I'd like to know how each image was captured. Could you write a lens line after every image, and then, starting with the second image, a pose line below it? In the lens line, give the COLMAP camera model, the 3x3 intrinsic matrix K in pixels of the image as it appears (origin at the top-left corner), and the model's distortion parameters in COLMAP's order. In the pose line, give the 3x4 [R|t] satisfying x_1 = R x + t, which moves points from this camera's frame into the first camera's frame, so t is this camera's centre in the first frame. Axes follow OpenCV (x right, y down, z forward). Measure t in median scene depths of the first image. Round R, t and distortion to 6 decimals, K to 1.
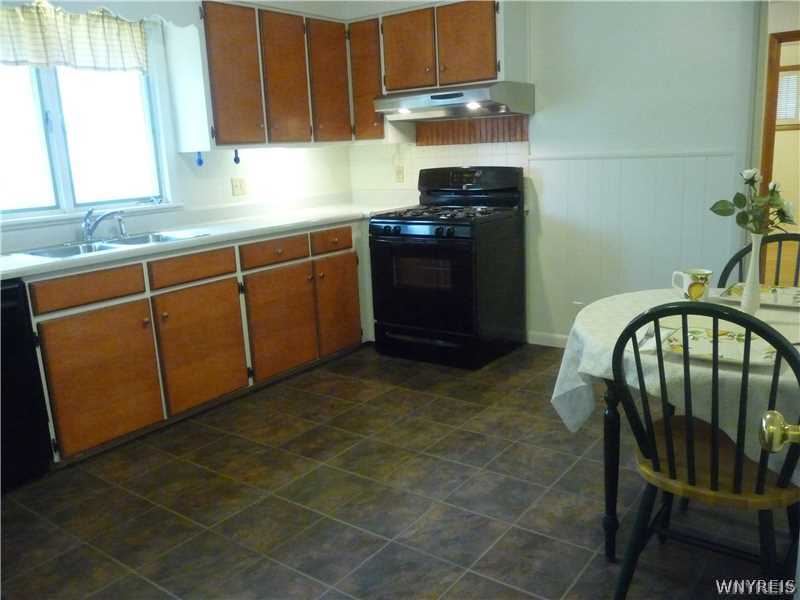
lens RADIAL K [[684.6, 0, 400.0], [0, 684.6, 300.0], [0, 0, 1]] dist [-0.009944, -0.002638]
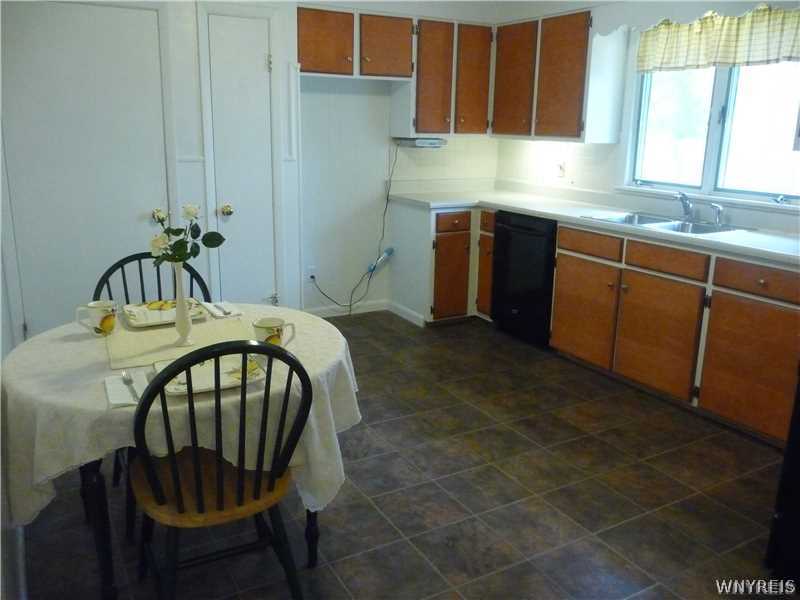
lens RADIAL K [[662.1, 0, 400.0], [0, 662.1, 300.0], [0, 0, 1]] dist [-0.000658, -0.001543]
pose [[-0.396582, 0.272807, -0.876526, 0.785087], [-0.199883, 0.906252, 0.372496, -0.296354], [0.895974, 0.322928, -0.304874, 0.996039]]
